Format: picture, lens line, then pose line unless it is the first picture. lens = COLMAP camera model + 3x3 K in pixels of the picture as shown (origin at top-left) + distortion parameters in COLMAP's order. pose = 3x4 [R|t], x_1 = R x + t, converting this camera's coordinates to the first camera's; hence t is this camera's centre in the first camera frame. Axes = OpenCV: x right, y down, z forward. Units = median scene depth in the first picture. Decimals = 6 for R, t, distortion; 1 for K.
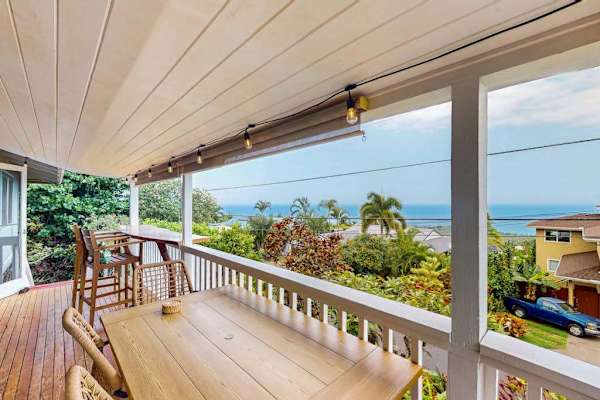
lens RADIAL K [[256.4, 0, 299.5], [0, 256.4, 200.3], [0, 0, 1]] dist [0.002687, 0.000022]
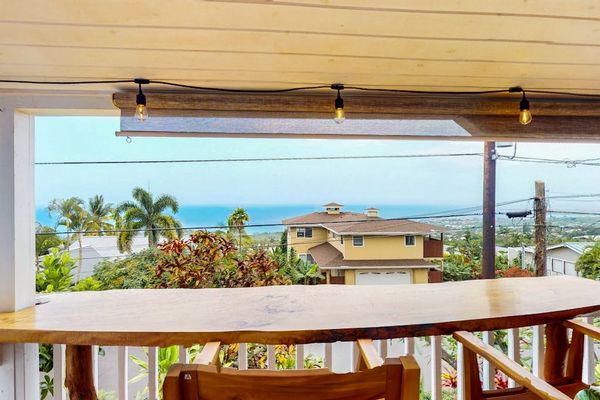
lens RADIAL K [[330.2, 0, 299.8], [0, 330.2, 203.2], [0, 0, 1]] dist [0.000815, -0.000663]
pose [[0.635762, -0.005458, 0.771866, -0.128122], [-0.002019, 0.999960, 0.008734, 0.000033], [-0.771883, -0.007112, 0.635725, 0.103927]]
